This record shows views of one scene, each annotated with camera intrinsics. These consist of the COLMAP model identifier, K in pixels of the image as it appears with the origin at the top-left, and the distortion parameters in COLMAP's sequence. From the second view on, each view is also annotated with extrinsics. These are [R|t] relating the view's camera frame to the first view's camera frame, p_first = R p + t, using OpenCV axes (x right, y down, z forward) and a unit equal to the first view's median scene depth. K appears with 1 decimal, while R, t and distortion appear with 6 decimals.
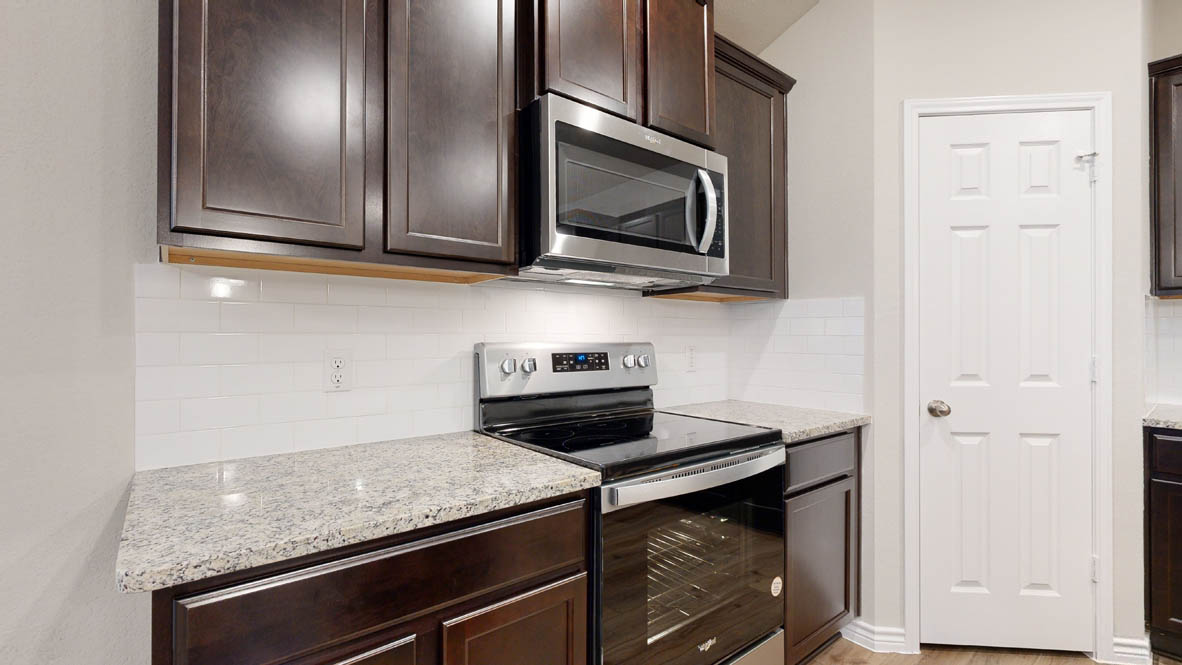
lens RADIAL K [[521.3, 0, 597.9], [0, 521.3, 336.3], [0, 0, 1]] dist [0.000102, 0.000187]
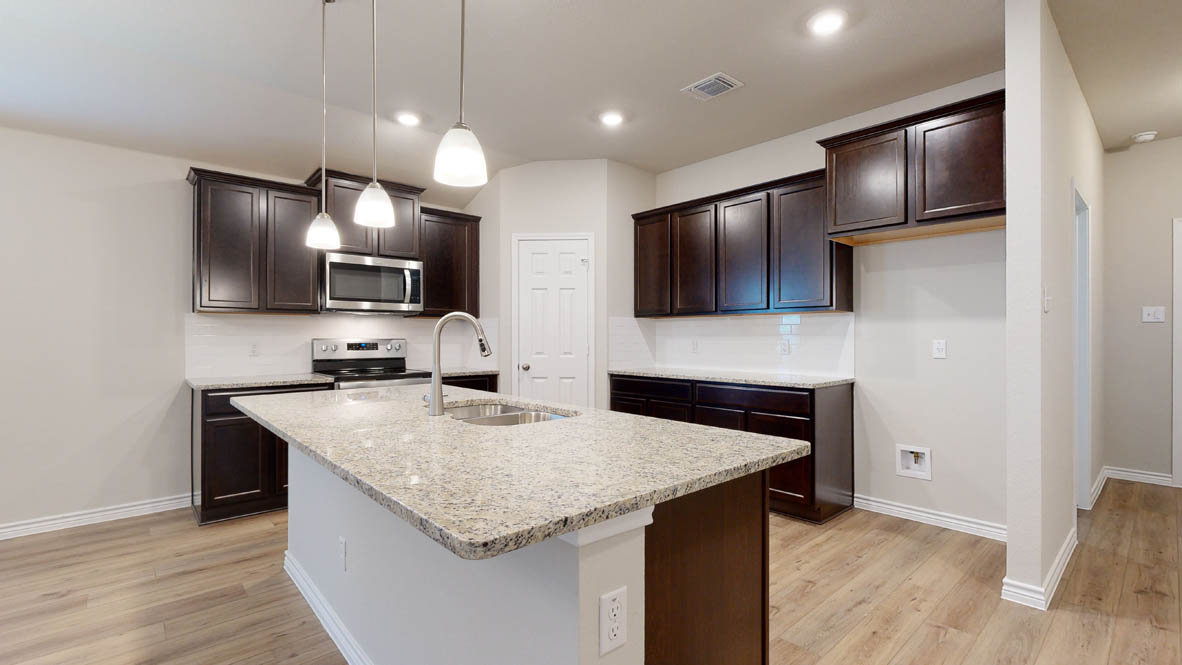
lens RADIAL K [[521.3, 0, 594.7], [0, 521.3, 333.1], [0, 0, 1]] dist [0.000102, 0.000187]
pose [[0.998854, -0.000204, 0.047856, 0.937653], [0.000446, 0.999987, -0.005056, -0.000178], [-0.047854, 0.005072, 0.998841, -1.475490]]
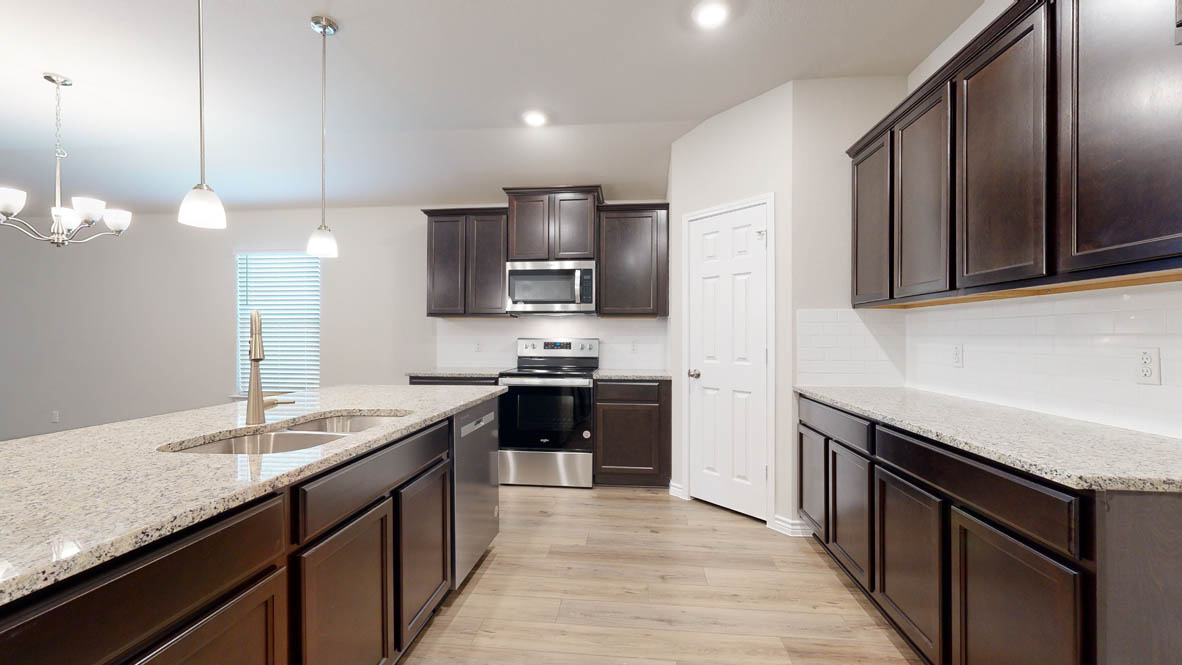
lens RADIAL K [[521.3, 0, 561.1], [0, 521.3, 337.8], [0, 0, 1]] dist [0.000102, 0.000187]
pose [[0.658926, 0.004971, -0.752192, 1.941495], [-0.001298, 0.999984, 0.005471, -0.003915], [0.752207, -0.002628, 0.658922, -0.684769]]
